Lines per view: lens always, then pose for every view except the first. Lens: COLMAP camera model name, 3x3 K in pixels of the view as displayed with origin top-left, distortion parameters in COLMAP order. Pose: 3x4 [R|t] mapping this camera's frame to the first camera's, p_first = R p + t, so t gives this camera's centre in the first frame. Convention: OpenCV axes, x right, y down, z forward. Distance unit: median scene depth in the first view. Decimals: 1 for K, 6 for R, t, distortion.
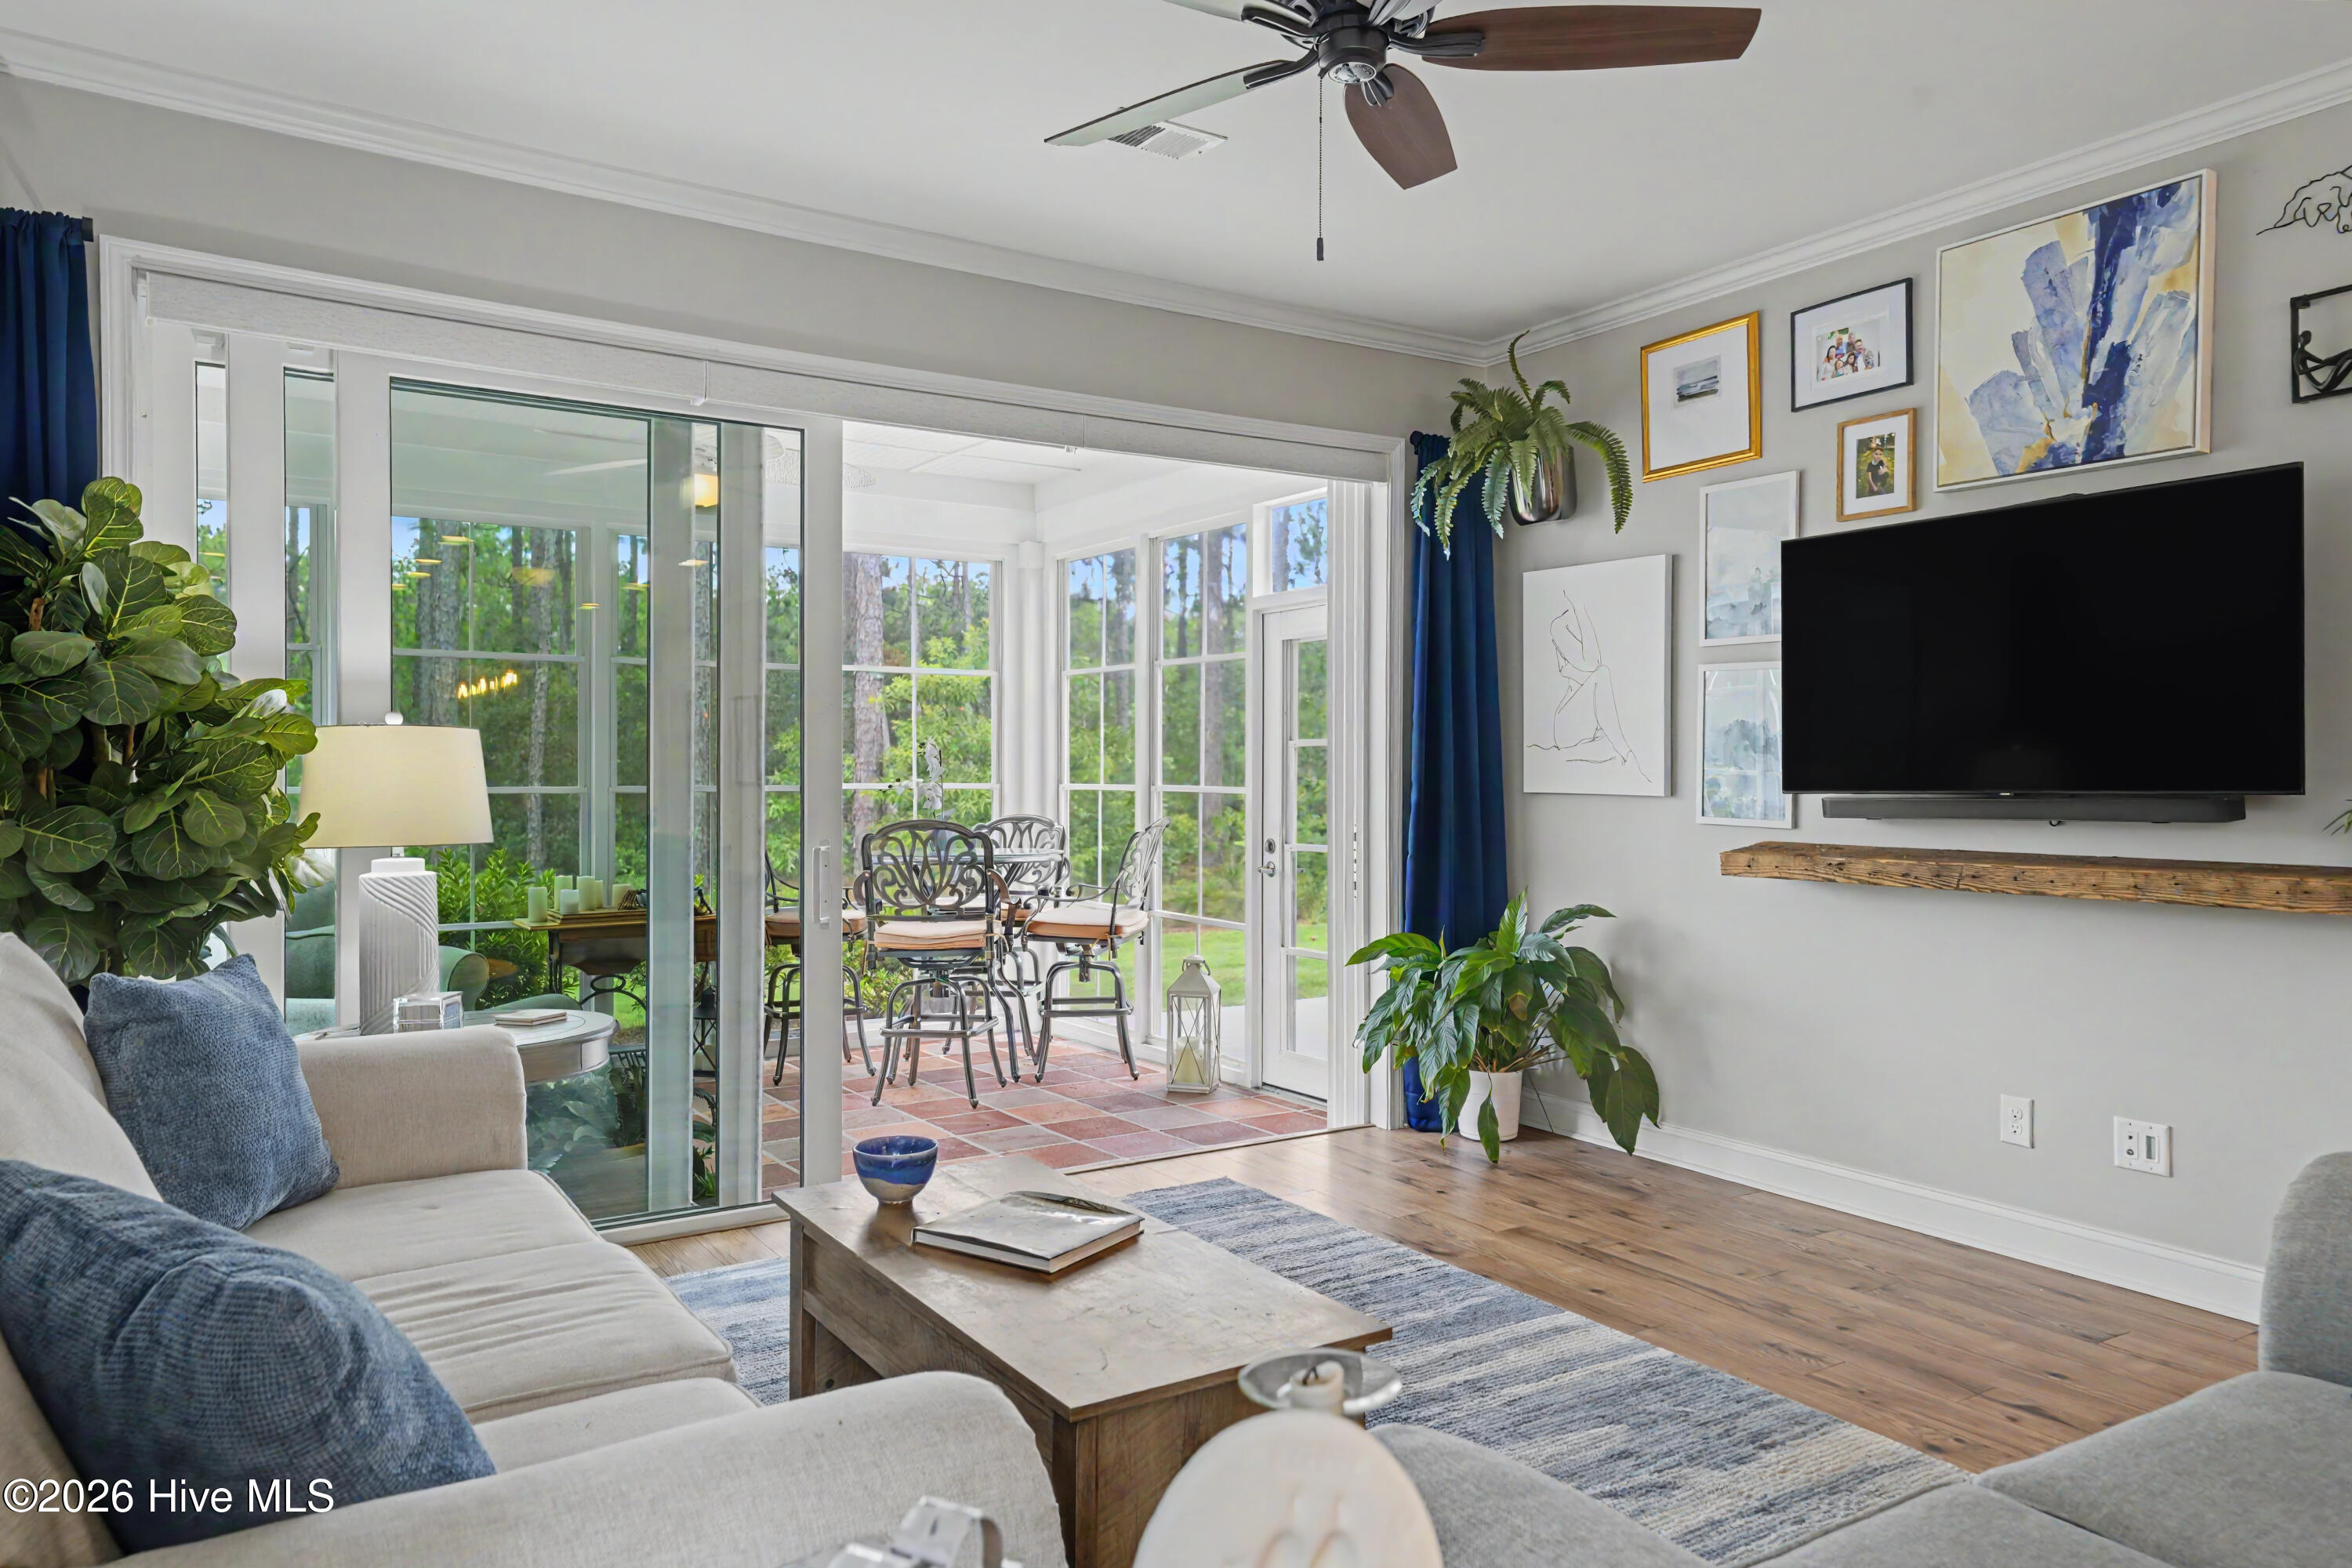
lens RADIAL K [[1562.3, 0, 1192.0], [0, 1562.3, 776.9], [0, 0, 1]] dist [0.029367, -0.001411]
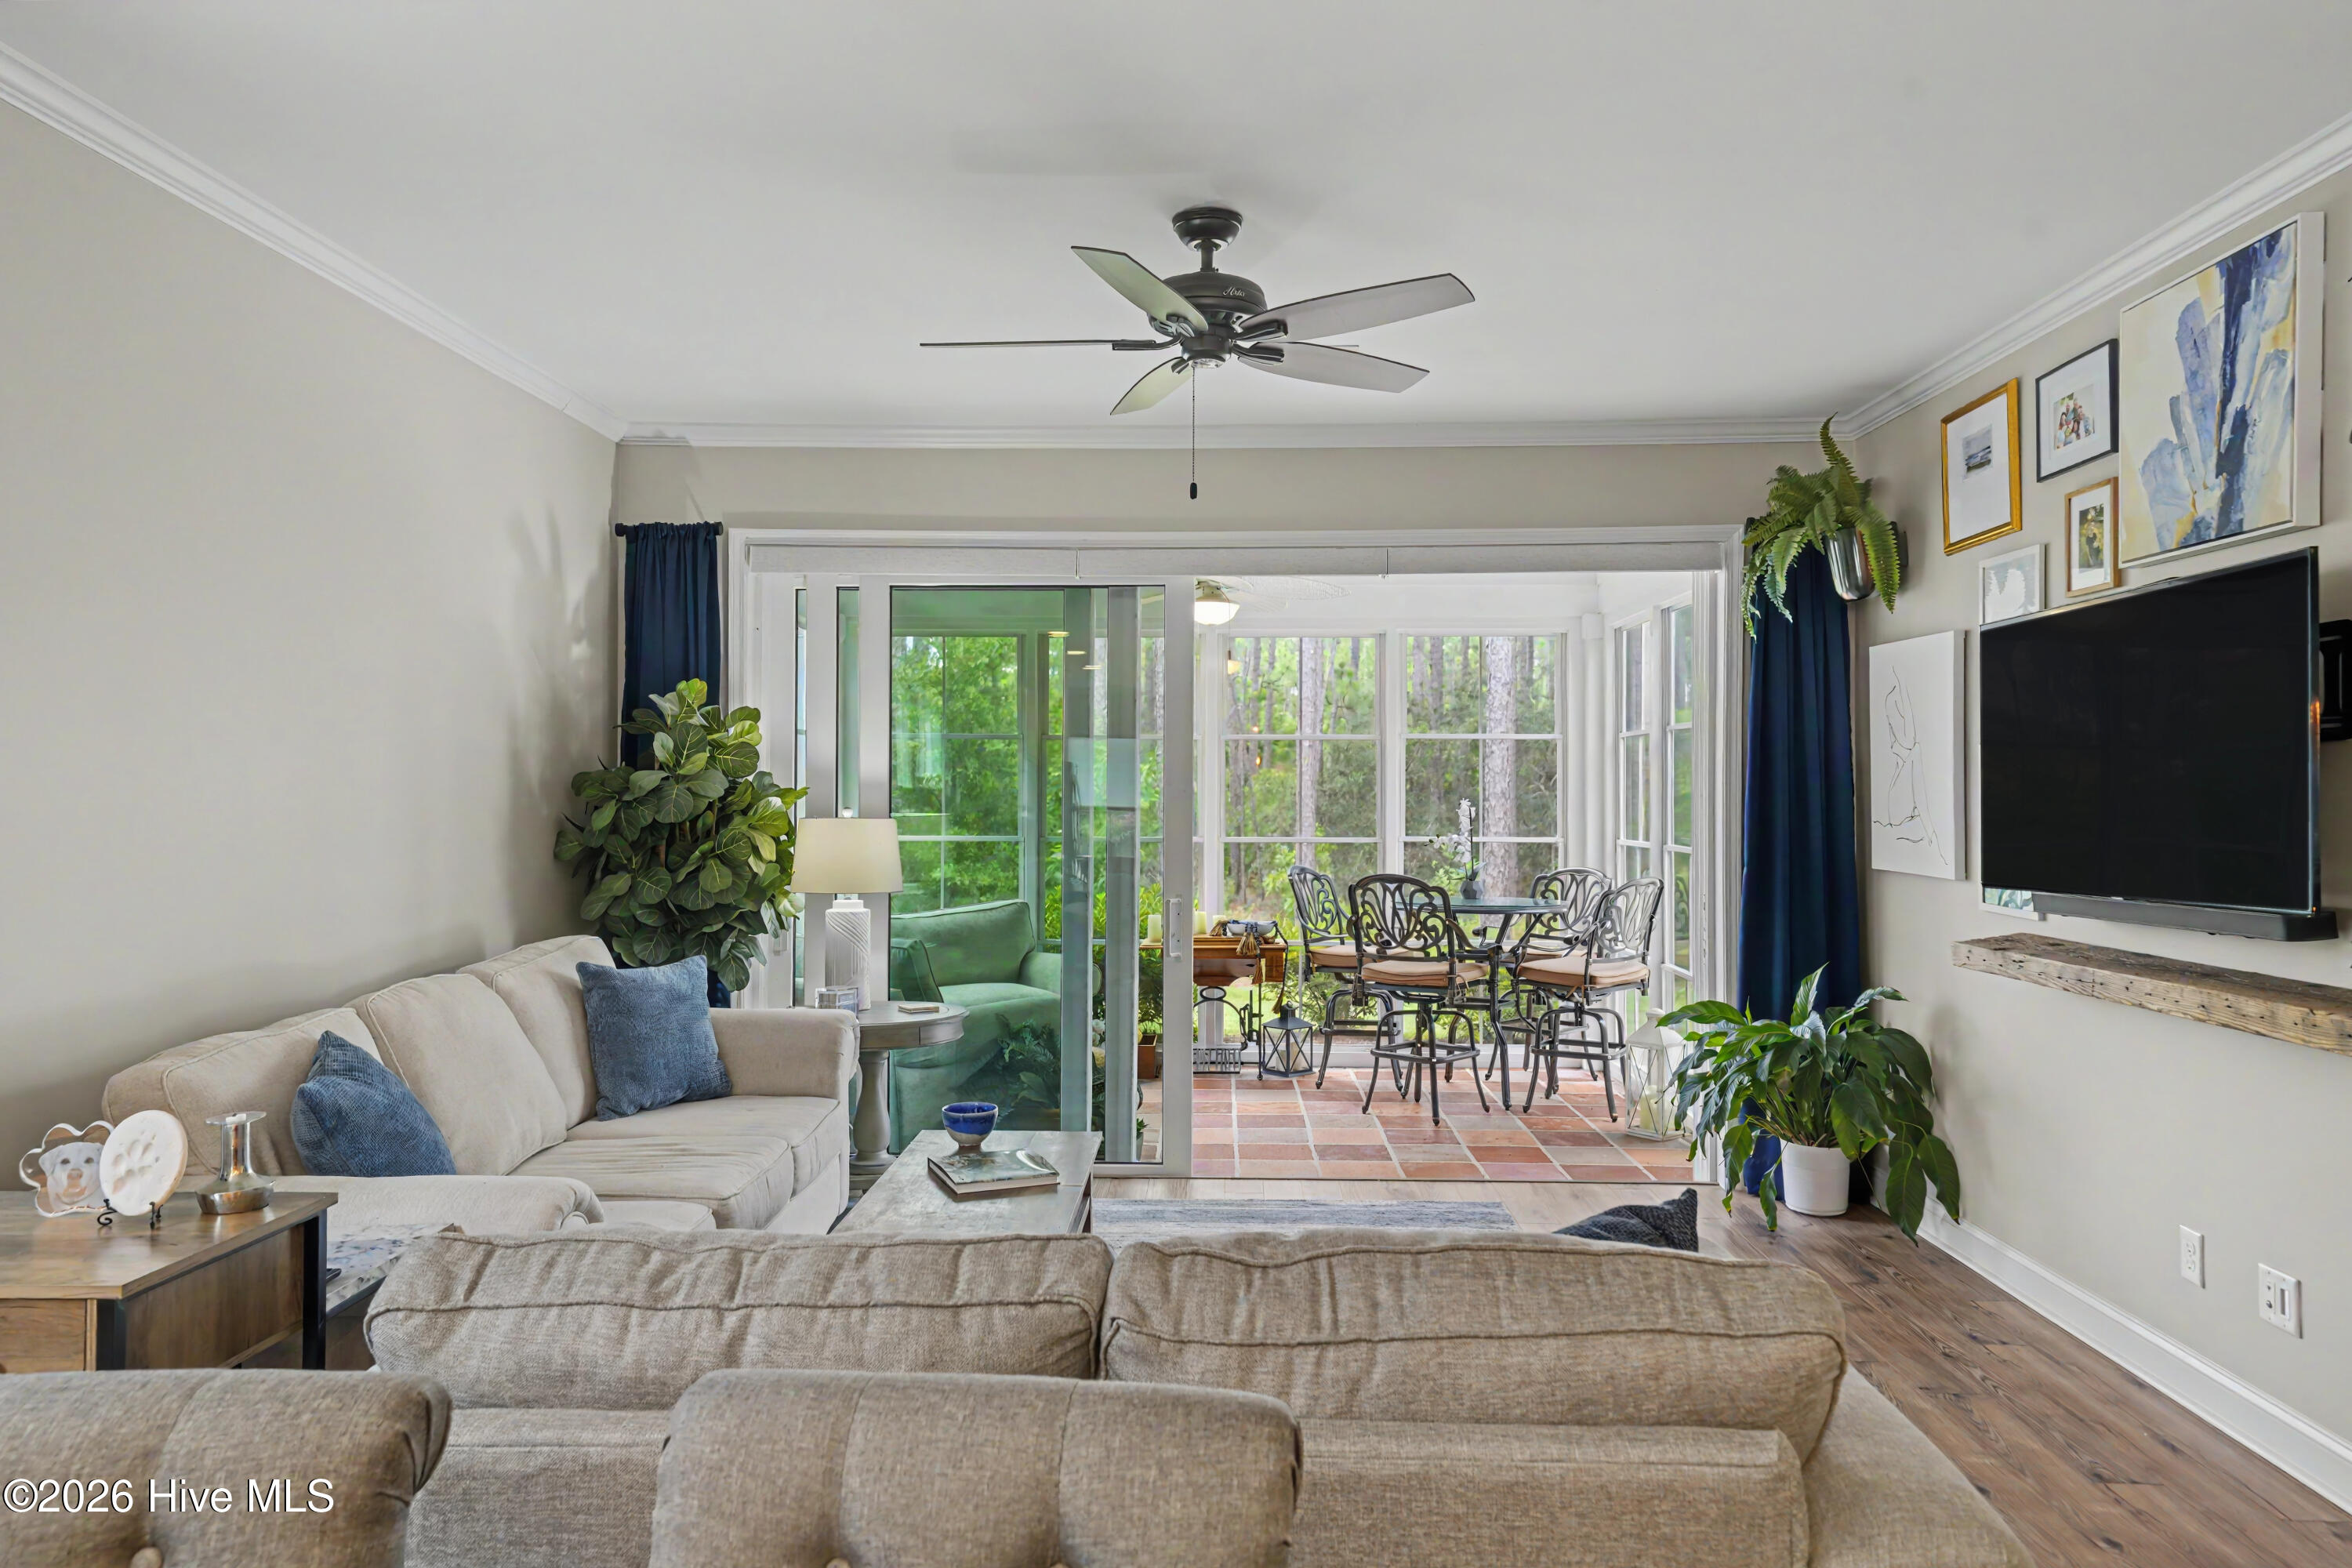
lens RADIAL K [[1562.3, 0, 1178.0], [0, 1562.3, 776.4], [0, 0, 1]] dist [0.029367, -0.001411]
pose [[0.821525, -0.005334, -0.570147, 0.533962], [-0.004043, 0.999877, -0.015180, -0.040242], [0.570158, 0.014776, 0.821402, -0.084469]]
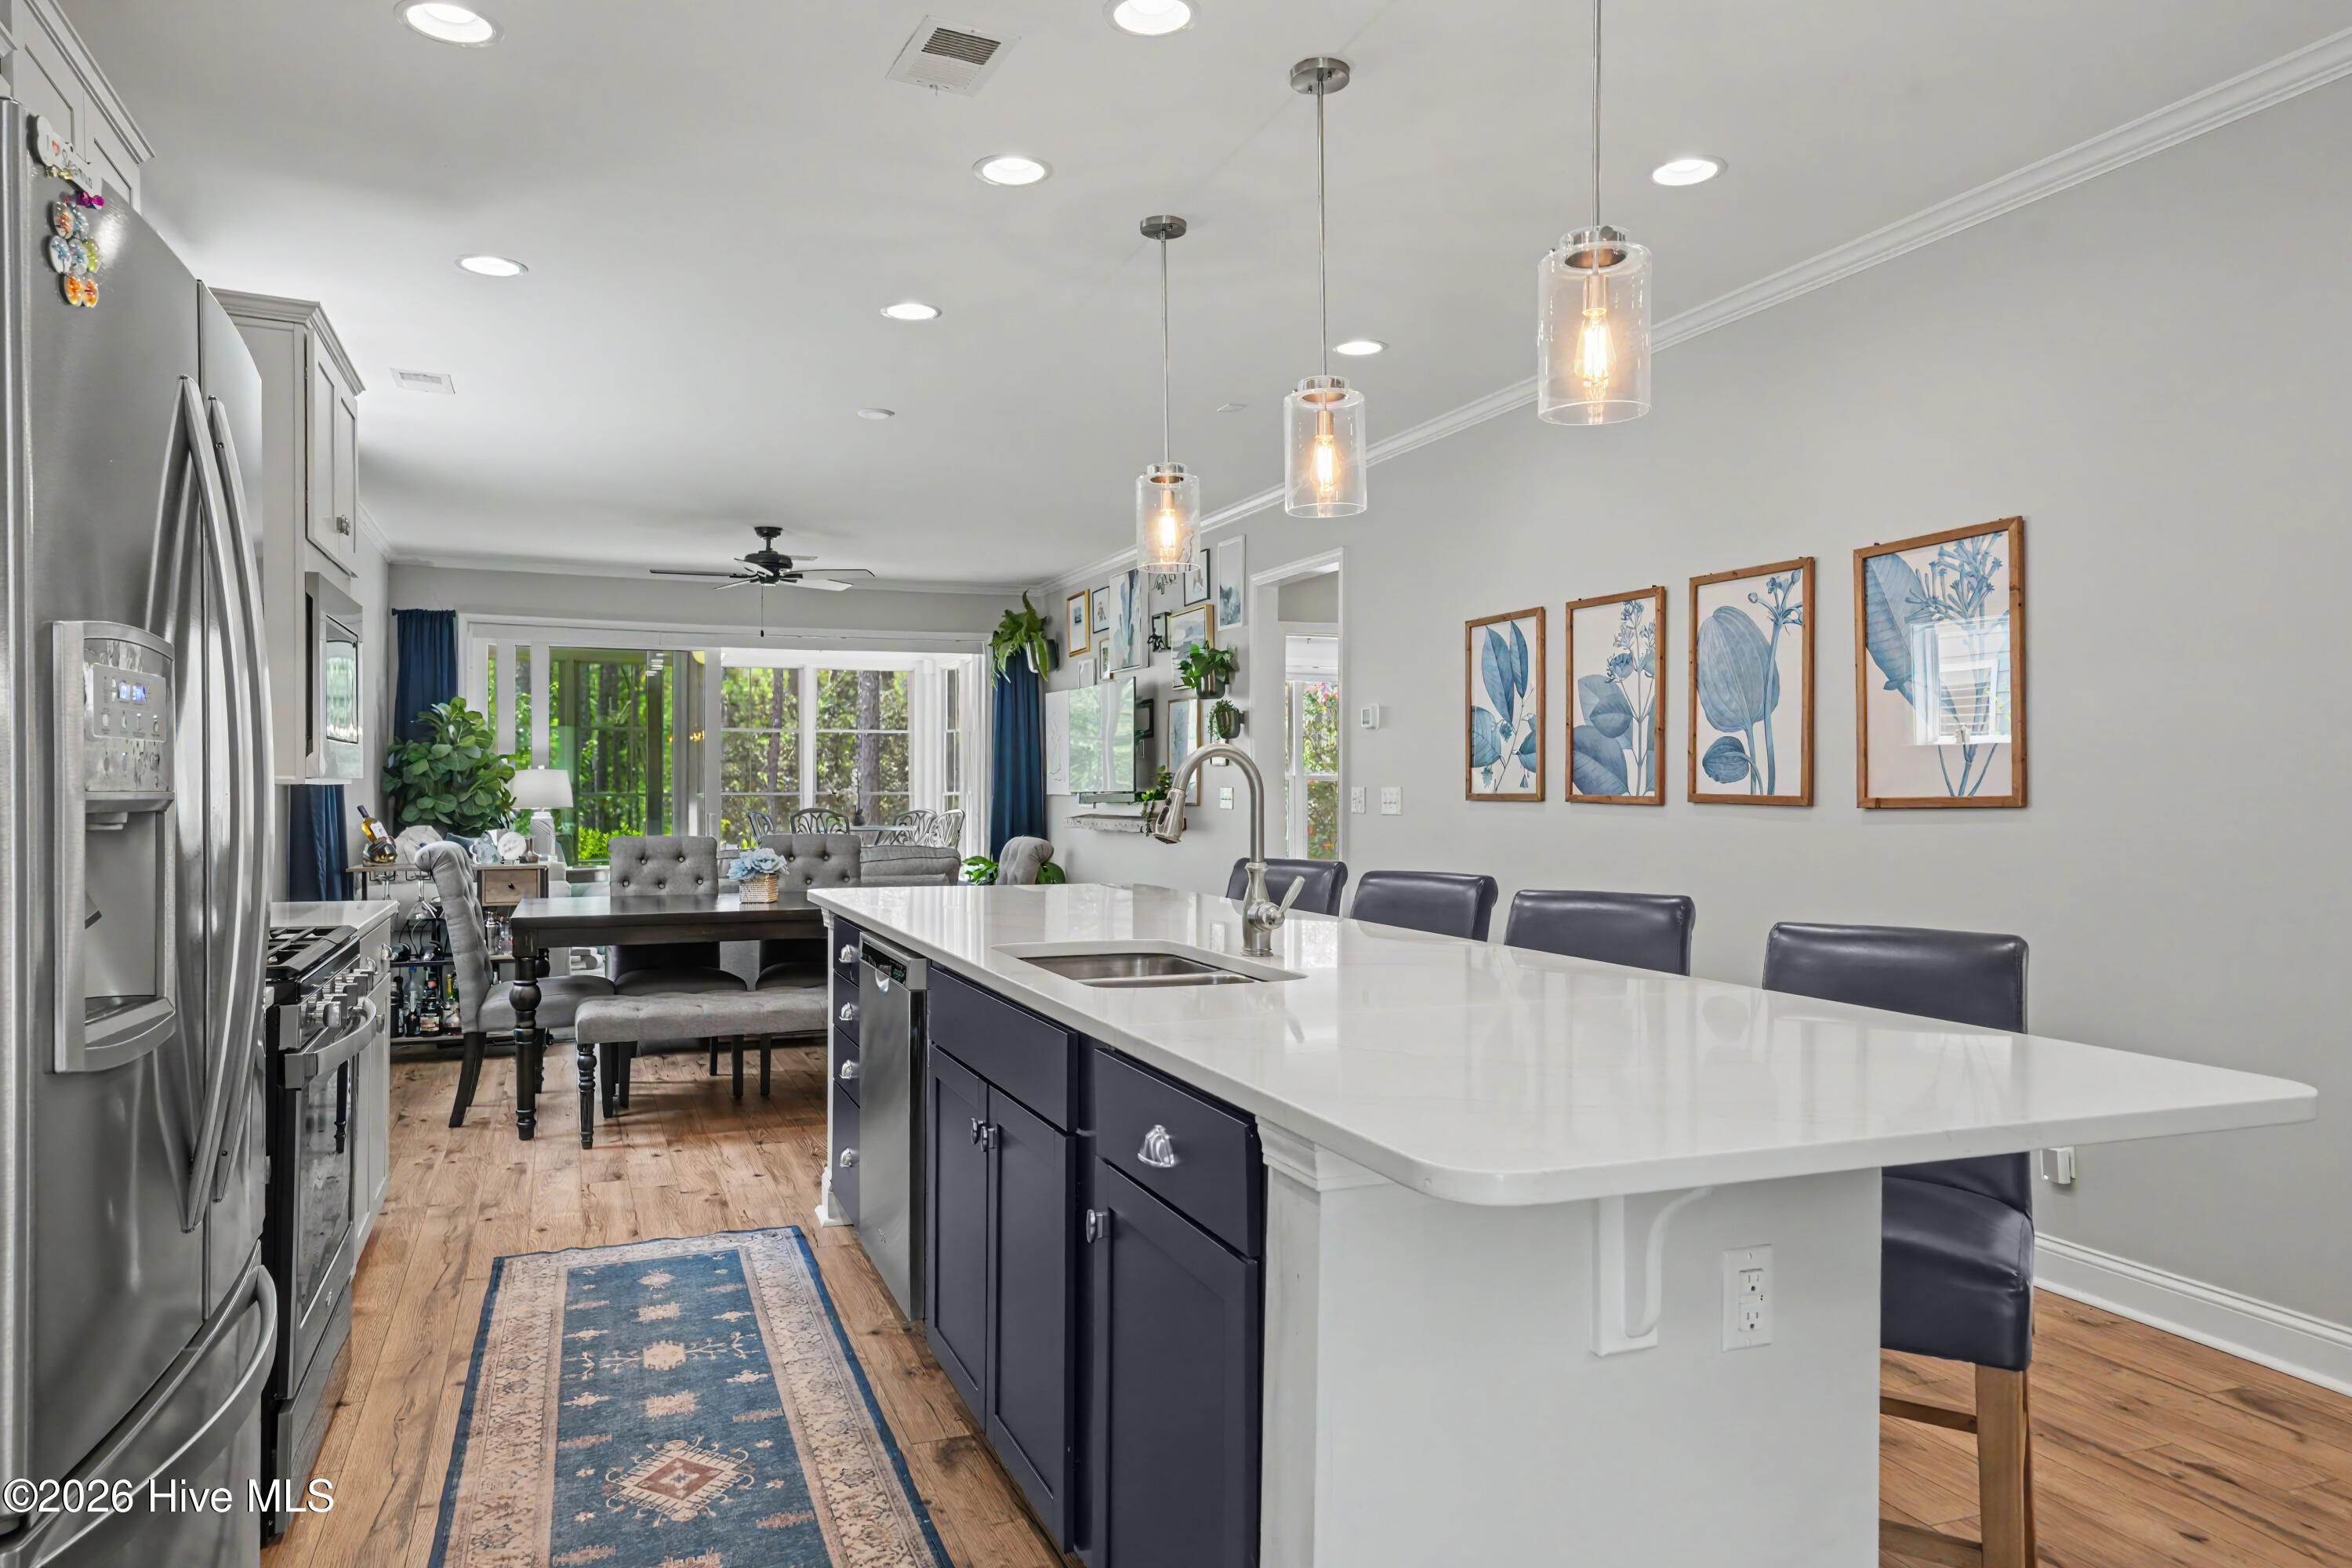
lens RADIAL K [[1562.3, 0, 1181.4], [0, 1562.3, 782.3], [0, 0, 1]] dist [0.029367, -0.001411]
pose [[0.979510, -0.002077, -0.201383, 1.061815], [0.000767, 0.999978, -0.006584, 0.010901], [0.201392, 0.006295, 0.979490, -1.391678]]
